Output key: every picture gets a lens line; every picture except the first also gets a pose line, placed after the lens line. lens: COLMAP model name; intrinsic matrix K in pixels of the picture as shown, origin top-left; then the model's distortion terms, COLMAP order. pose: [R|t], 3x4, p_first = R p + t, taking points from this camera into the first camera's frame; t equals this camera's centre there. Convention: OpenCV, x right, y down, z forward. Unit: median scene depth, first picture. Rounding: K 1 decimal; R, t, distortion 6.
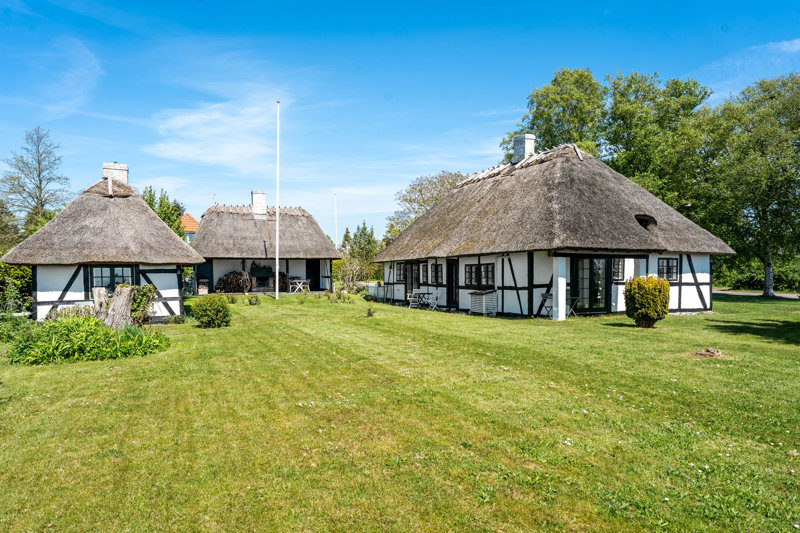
lens RADIAL K [[477.2, 0, 401.0], [0, 477.2, 269.8], [0, 0, 1]] dist [0.000862, 0.000069]
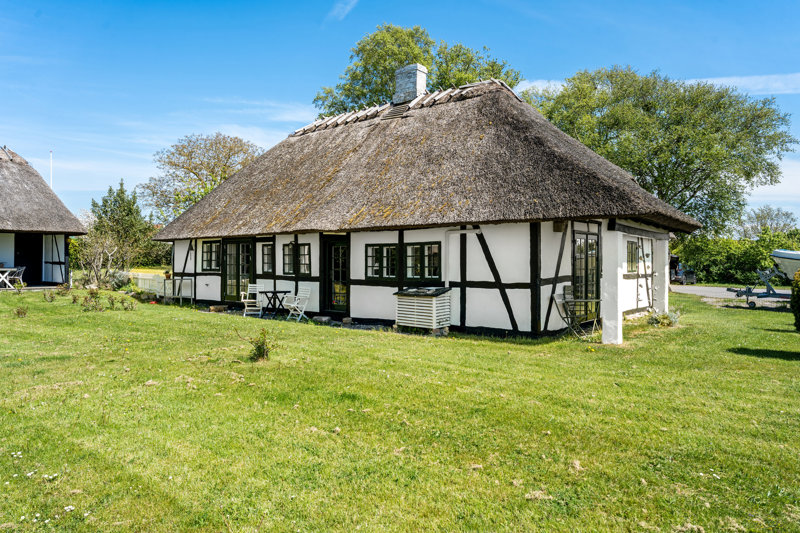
lens RADIAL K [[512.3, 0, 392.1], [0, 512.3, 243.0], [0, 0, 1]] dist [0.016741, 0.003268]
pose [[0.896712, 0.027888, 0.441735, -0.100392], [-0.015455, 0.999377, -0.031722, 0.006231], [-0.442345, 0.021618, 0.896584, 0.338676]]
